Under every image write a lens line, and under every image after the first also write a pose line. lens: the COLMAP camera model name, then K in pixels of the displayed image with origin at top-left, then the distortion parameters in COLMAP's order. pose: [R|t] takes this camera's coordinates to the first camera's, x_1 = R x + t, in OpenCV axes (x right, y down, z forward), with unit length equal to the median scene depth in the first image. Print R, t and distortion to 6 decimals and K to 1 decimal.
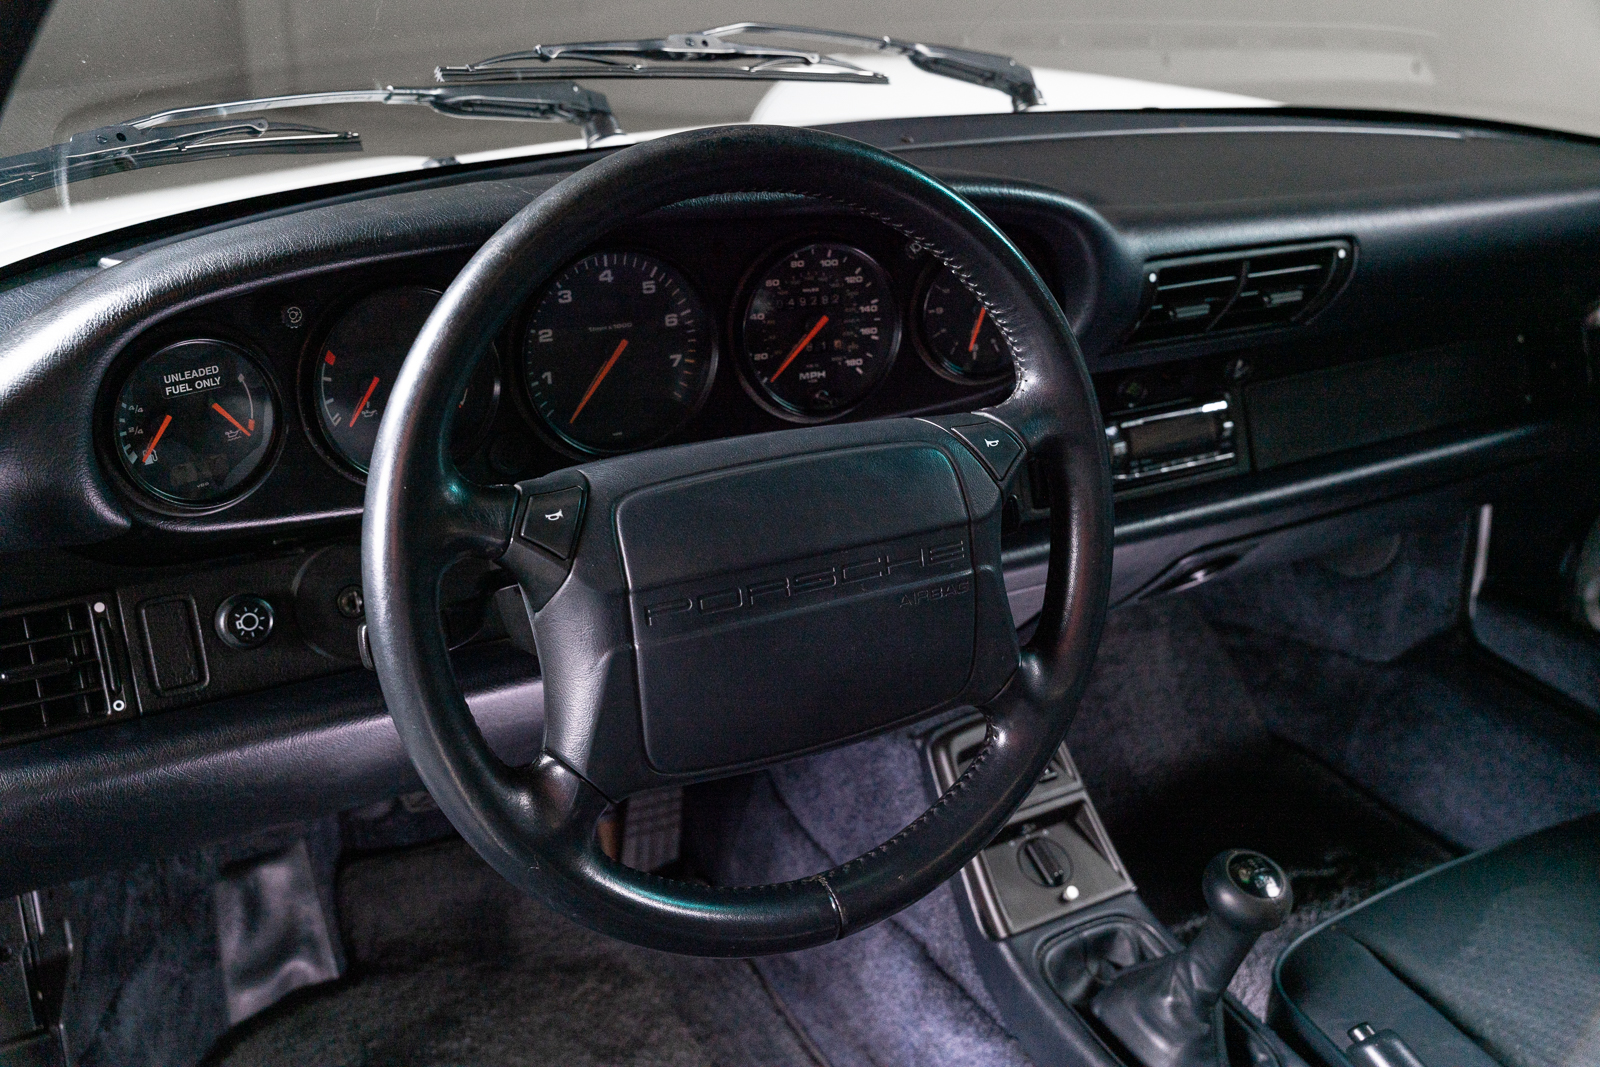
lens RADIAL K [[1569.1, 0, 811.4], [0, 1569.1, 528.3], [0, 0, 1]] dist [0.009573, 0.018176]
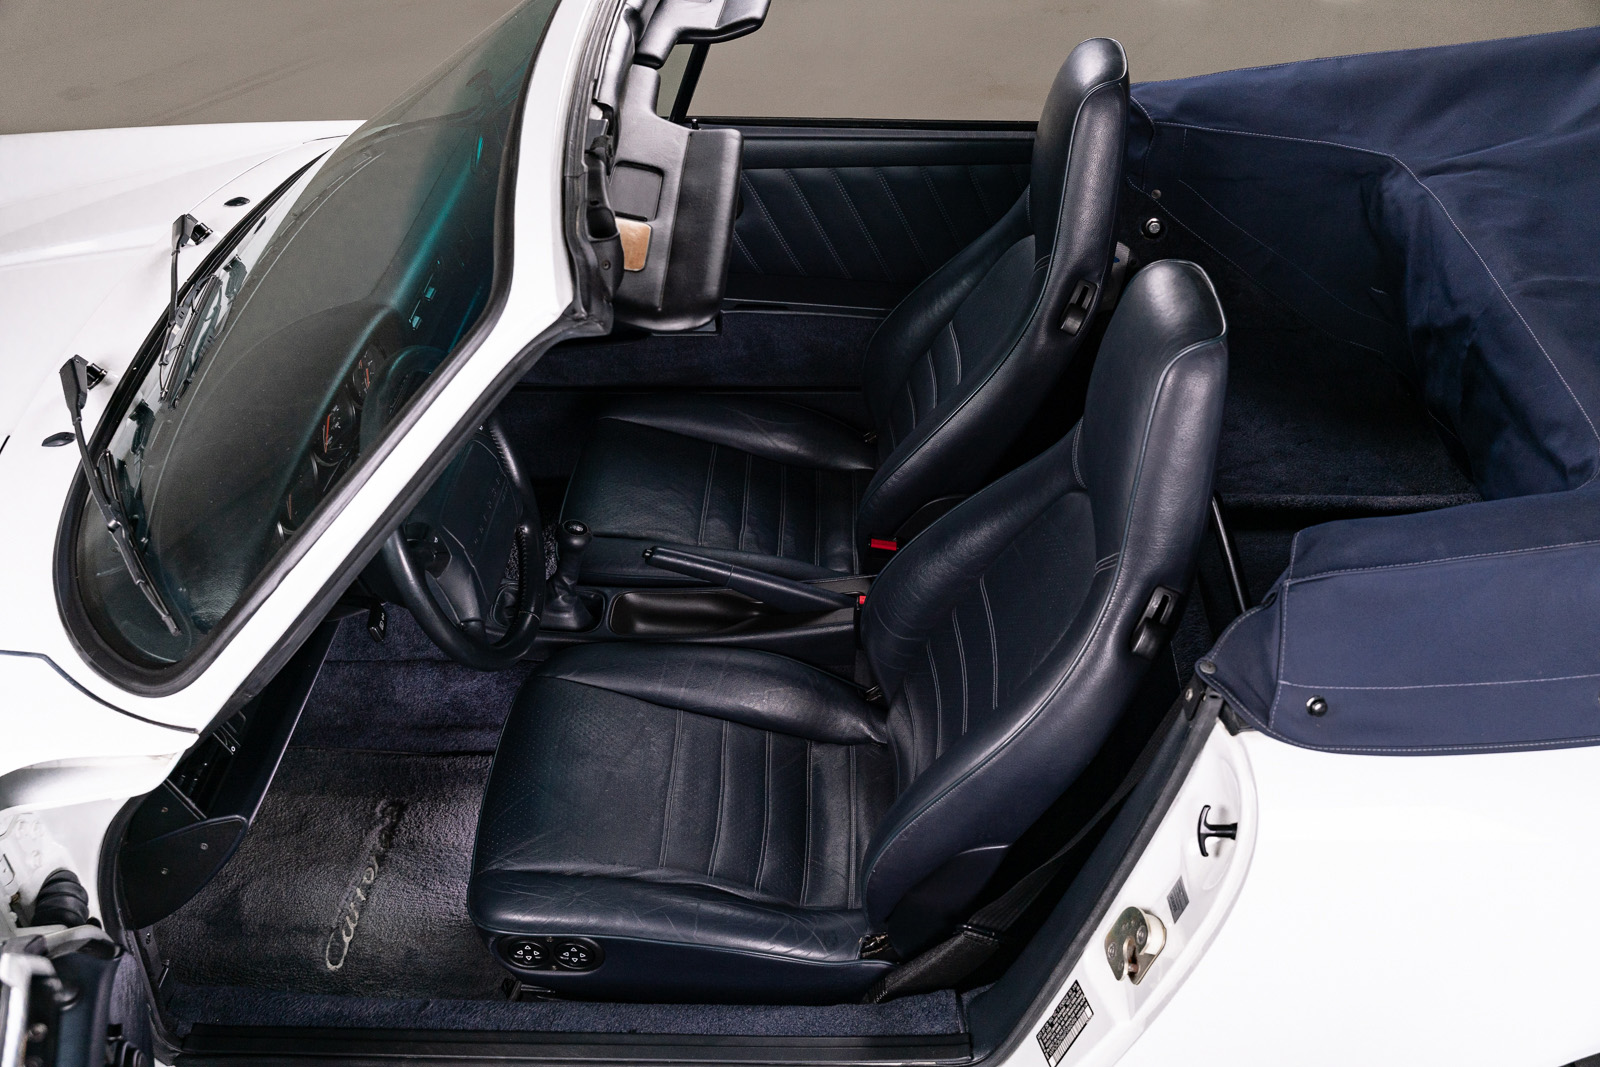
lens RADIAL K [[1567.0, 0, 806.2], [0, 1567.0, 524.3], [0, 0, 1]] dist [-0.013718, 0.021422]
pose [[0.537243, -0.538705, 0.648974, -0.922805], [0.379024, 0.841580, 0.384816, -0.487886], [-0.753466, 0.039237, 0.656316, -0.703308]]
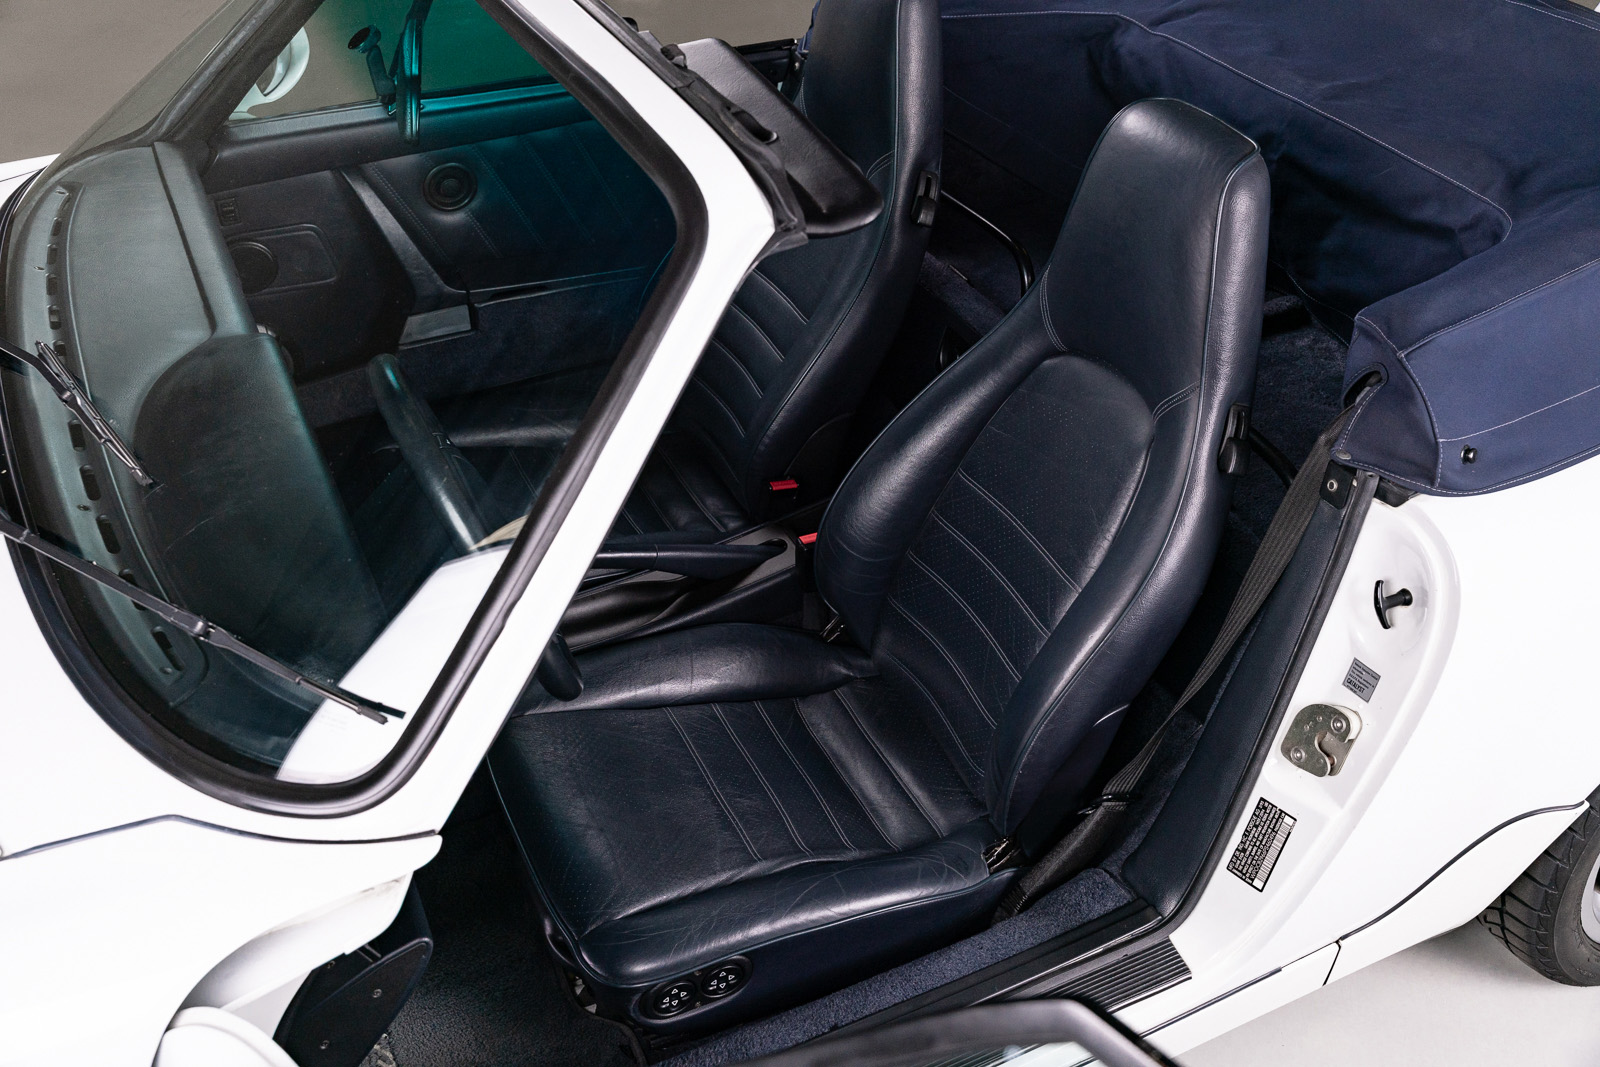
lens RADIAL K [[1569.1, 0, 811.4], [0, 1569.1, 528.3], [0, 0, 1]] dist [0.009573, 0.018176]
pose [[0.089198, -0.622063, 0.777870, -1.120294], [0.412559, 0.733911, 0.539601, -0.653031], [-0.906553, 0.272786, 0.322102, -0.061081]]
